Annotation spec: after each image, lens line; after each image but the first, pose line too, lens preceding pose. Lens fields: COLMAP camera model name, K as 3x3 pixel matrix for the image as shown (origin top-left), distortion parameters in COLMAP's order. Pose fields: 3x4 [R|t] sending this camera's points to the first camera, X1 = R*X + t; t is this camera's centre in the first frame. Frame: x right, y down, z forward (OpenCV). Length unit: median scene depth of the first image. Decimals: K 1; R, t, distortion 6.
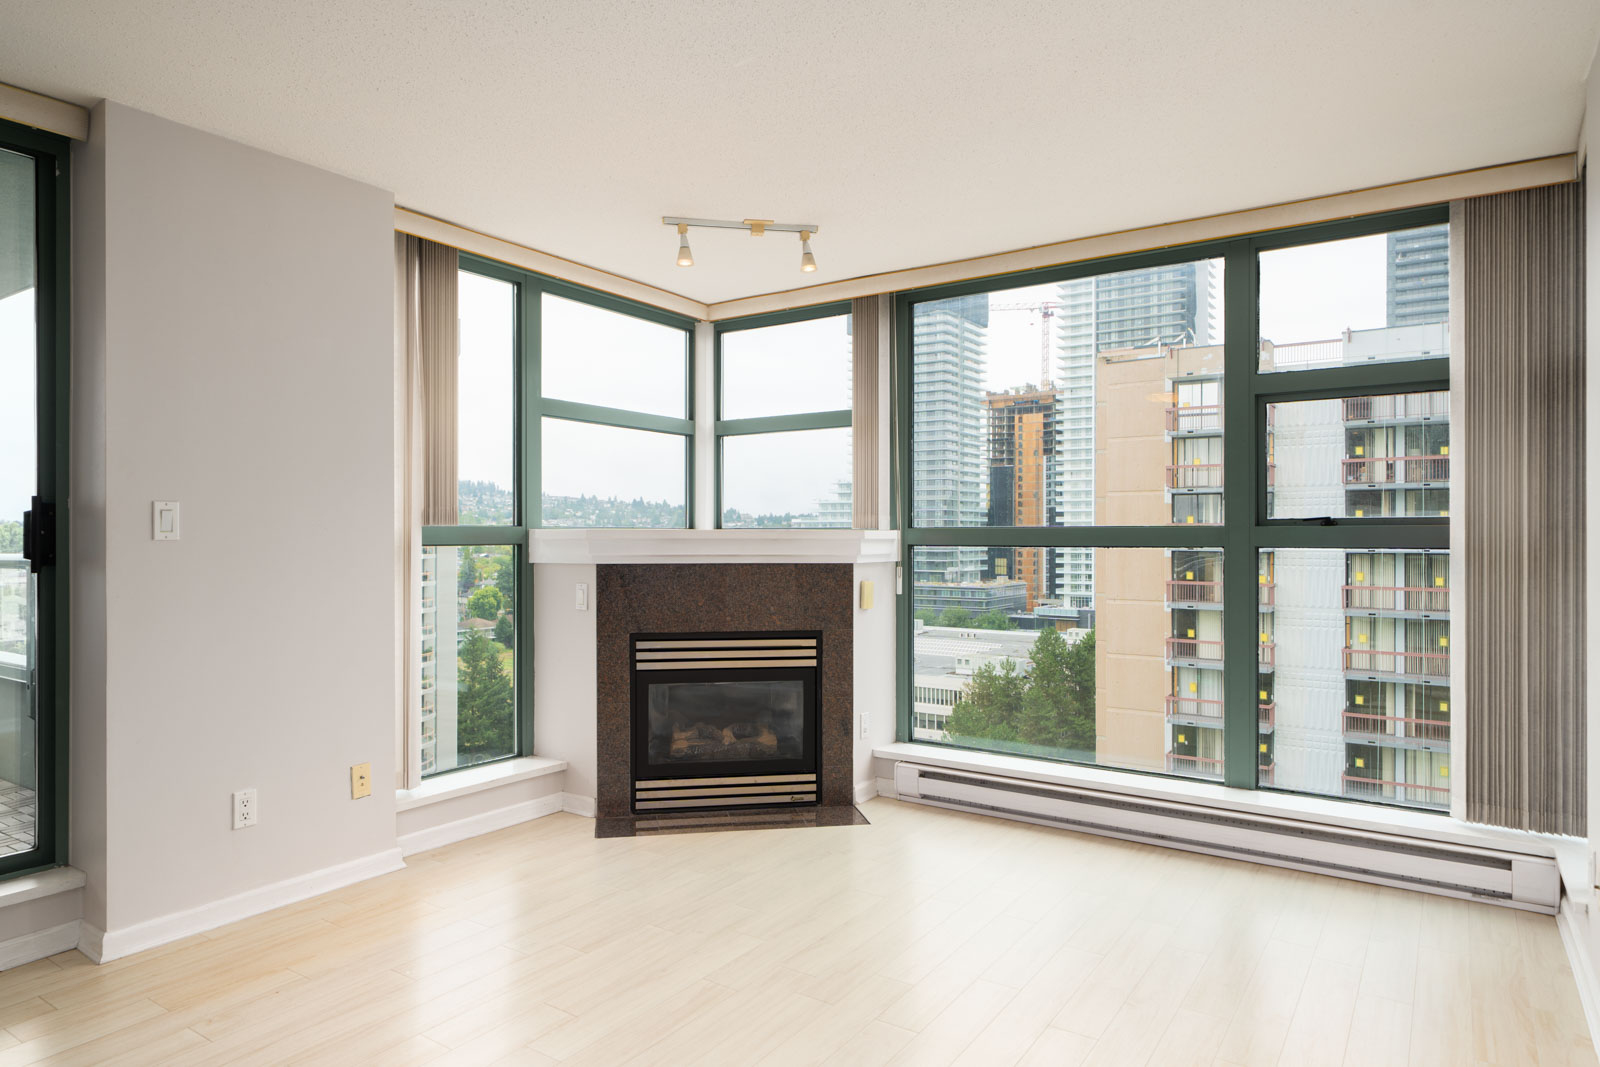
lens RADIAL K [[983.1, 0, 794.7], [0, 983.1, 534.7], [0, 0, 1]] dist [0.007508, 0.000179]
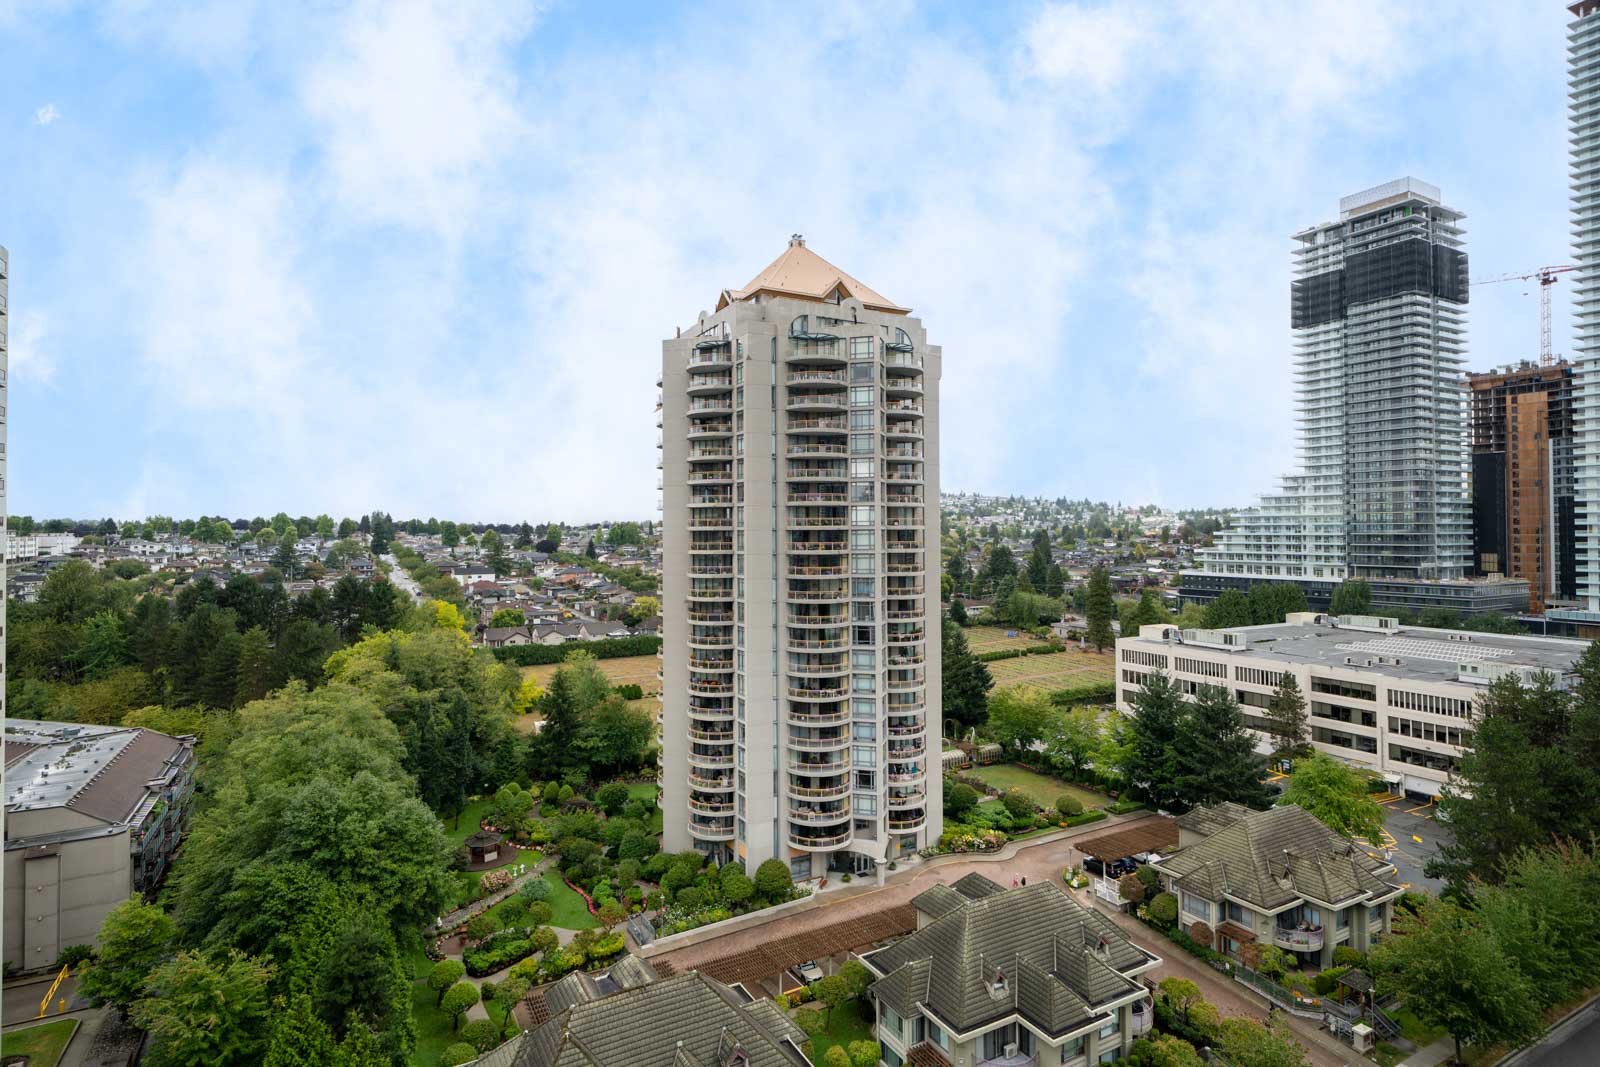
lens RADIAL K [[826.7, 0, 792.0], [0, 826.7, 518.3], [0, 0, 1]] dist [0.005574, 0.001022]
pose [[0.897092, -0.010624, -0.441715, -0.149928], [0.005055, 0.999892, -0.013781, -0.006604], [0.441814, 0.010130, 0.897049, 0.107771]]
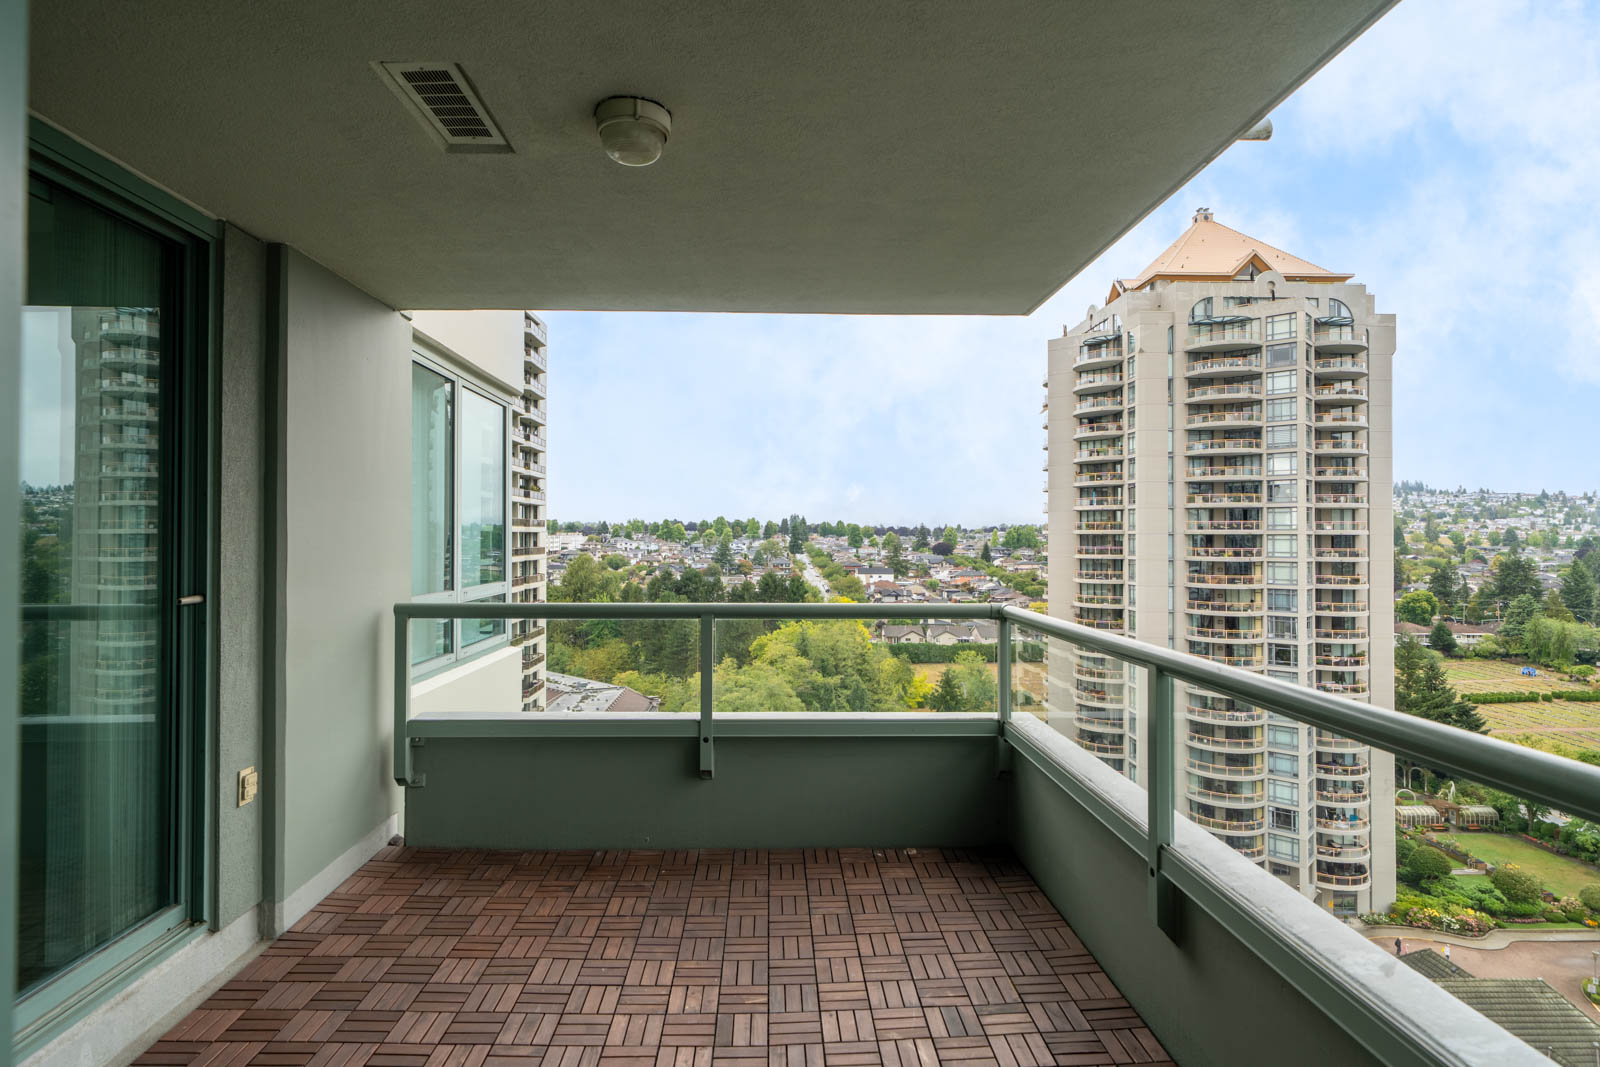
lens RADIAL K [[847.2, 0, 786.4], [0, 847.2, 523.7], [0, 0, 1]] dist [0.012374, -0.002621]
pose [[0.595275, -0.008026, -0.803482, -0.054737], [-0.002043, 0.999932, -0.011502, -0.005505], [0.803519, 0.008488, 0.595218, 0.057831]]
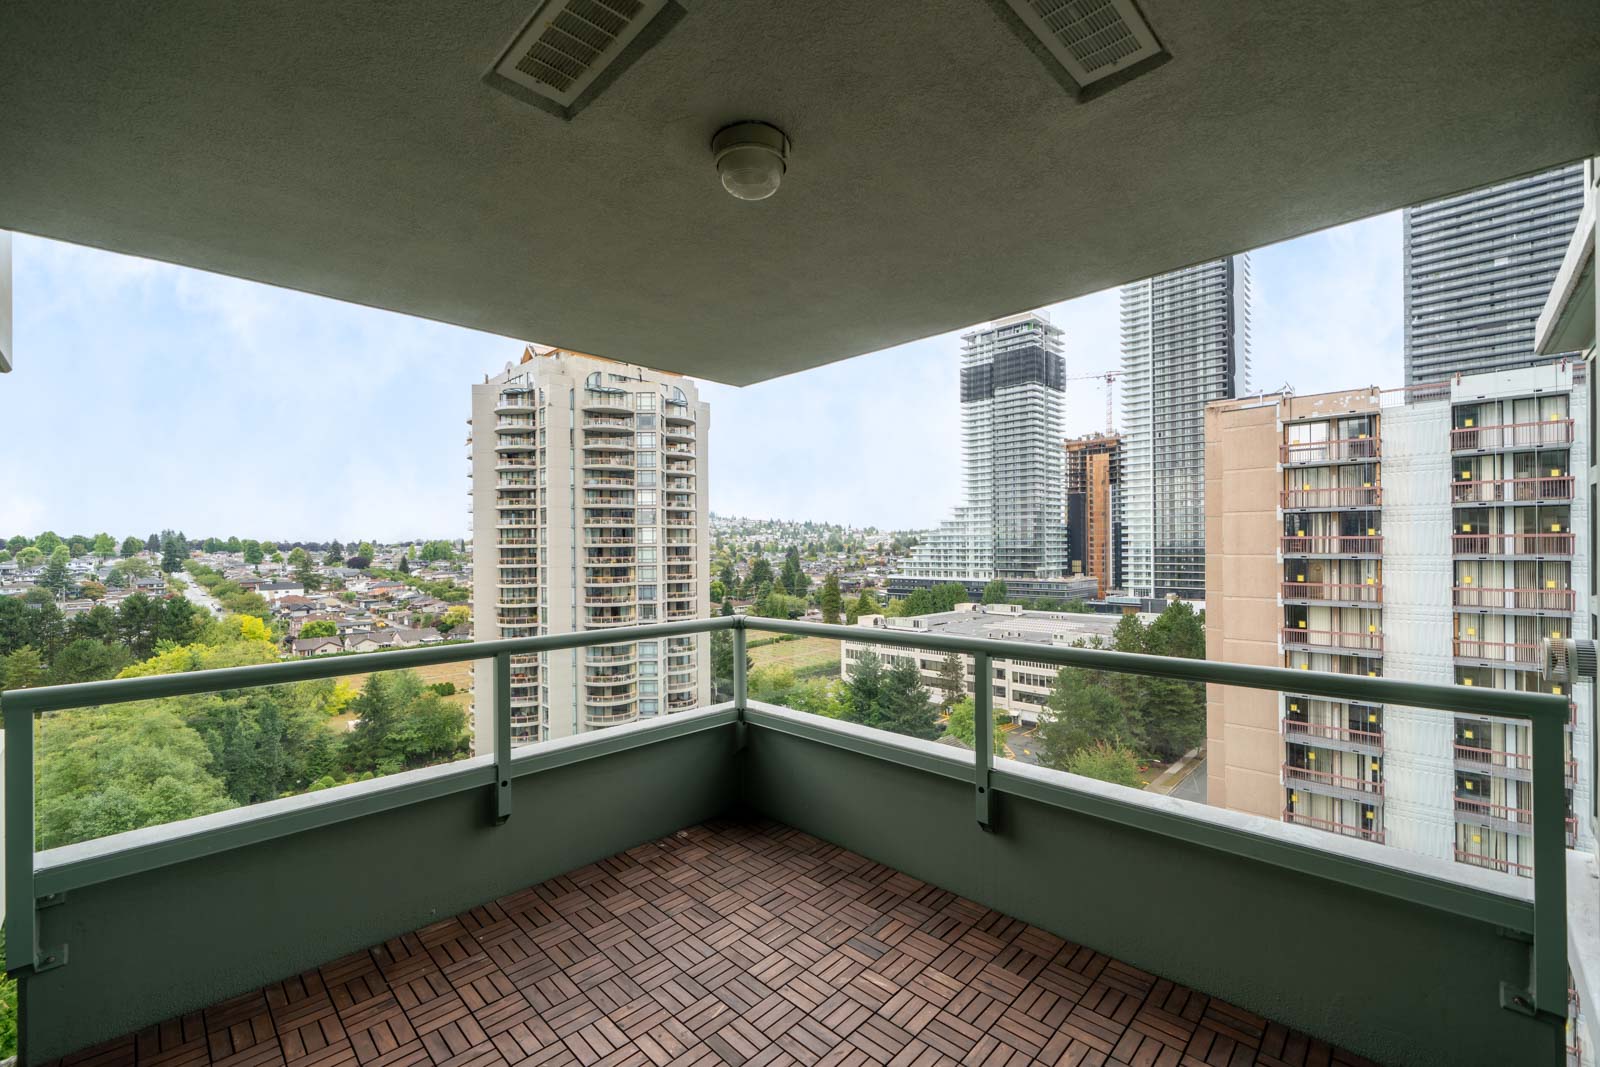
lens RADIAL K [[672.6, 0, 788.8], [0, 672.6, 545.5], [0, 0, 1]] dist [0.006221, -0.000290]
pose [[0.984376, -0.008659, -0.175867, -0.096604], [0.009034, 0.999958, 0.001332, -0.007656], [0.175848, -0.002900, 0.984413, 0.040902]]
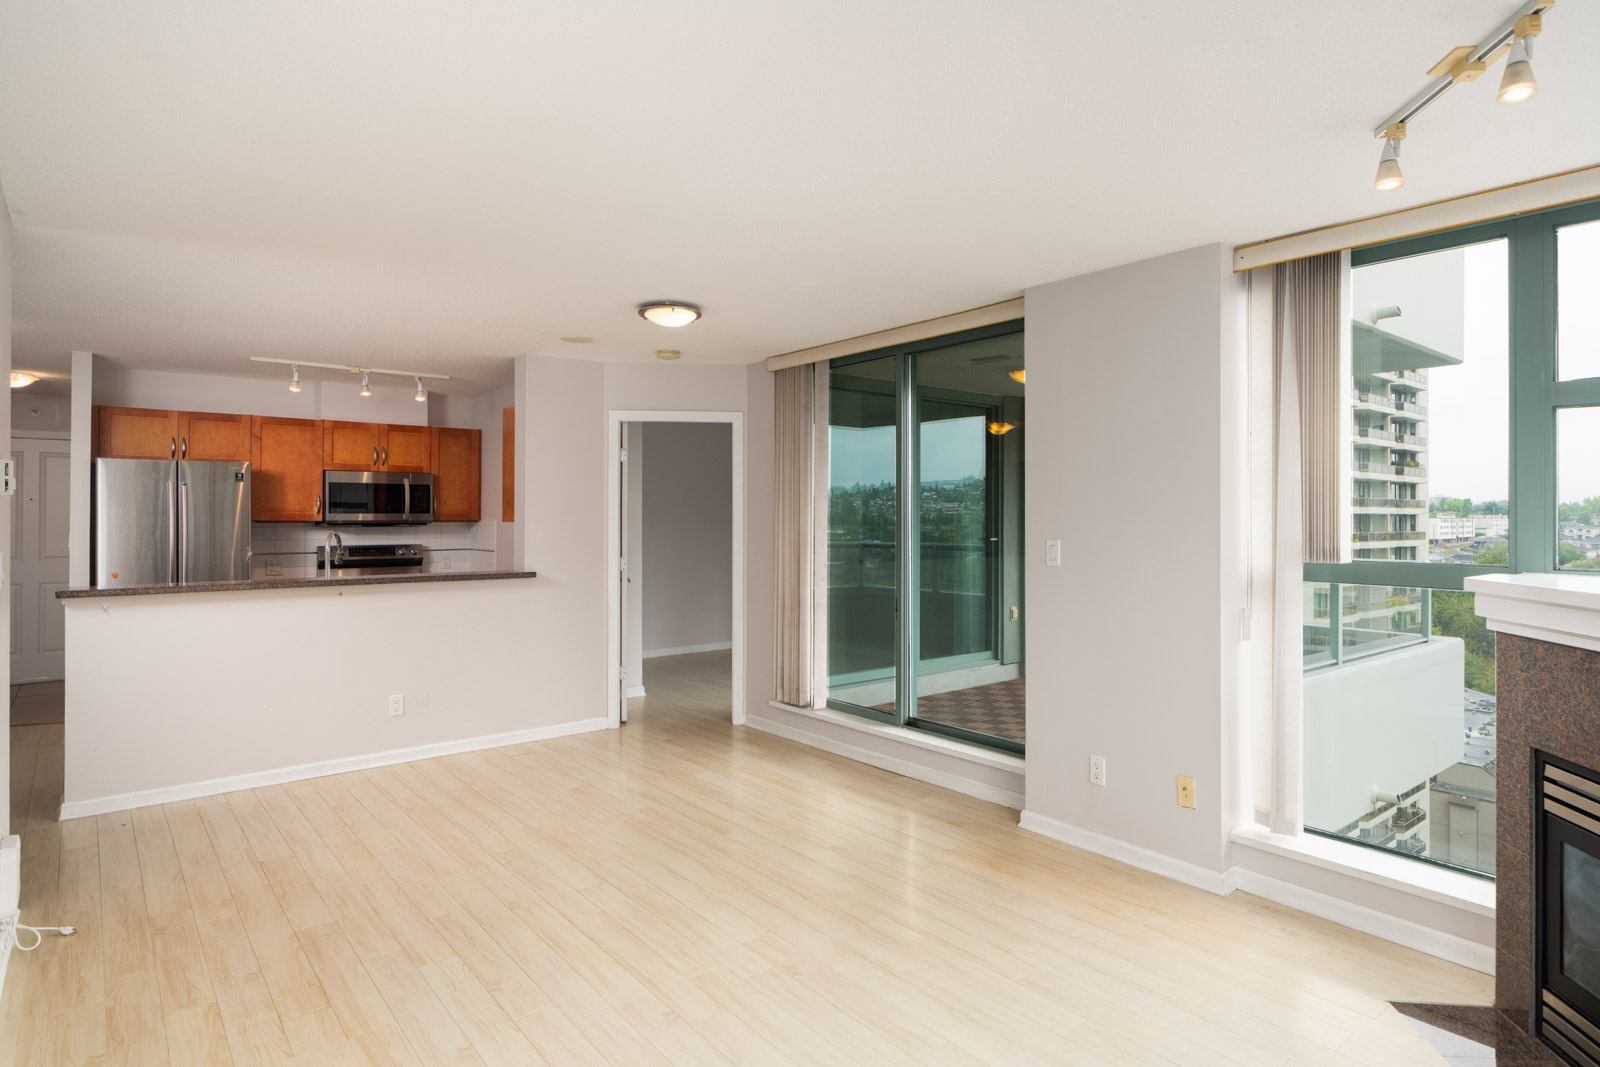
lens RADIAL K [[847.2, 0, 811.1], [0, 847.2, 516.0], [0, 0, 1]] dist [0.012374, -0.002621]
pose [[-0.279478, 0.000823, -0.960152, 0.050527], [-0.000152, 1.000000, 0.000901, -0.005188], [0.960152, 0.000398, -0.279478, 0.073806]]
